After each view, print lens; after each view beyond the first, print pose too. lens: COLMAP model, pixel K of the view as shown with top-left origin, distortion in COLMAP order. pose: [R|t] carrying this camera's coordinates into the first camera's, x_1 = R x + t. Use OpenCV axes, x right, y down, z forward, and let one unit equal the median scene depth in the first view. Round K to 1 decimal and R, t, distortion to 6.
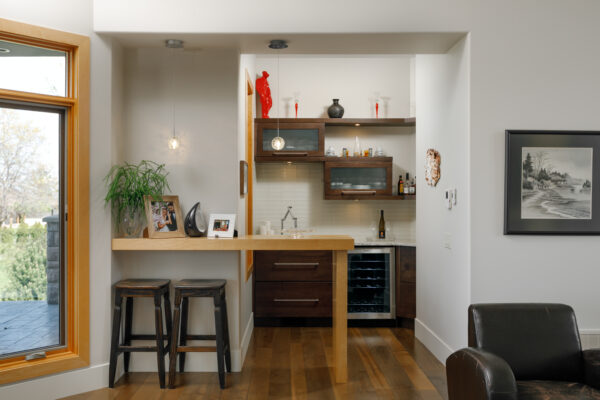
lens RADIAL K [[553.5, 0, 300.0], [0, 553.5, 200.0], [0, 0, 1]] dist [-0.003297, -0.006587]
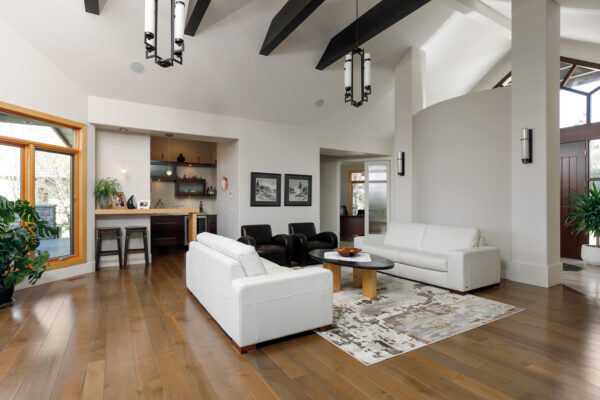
lens RADIAL K [[311.0, 0, 300.0], [0, 311.0, 200.0], [0, 0, 1]] dist [0.000117, 0.000003]
pose [[0.856665, 0.003032, 0.515865, -0.272353], [0.001877, 0.999958, -0.008993, 0.042340], [-0.515870, 0.008672, 0.856623, -0.590936]]
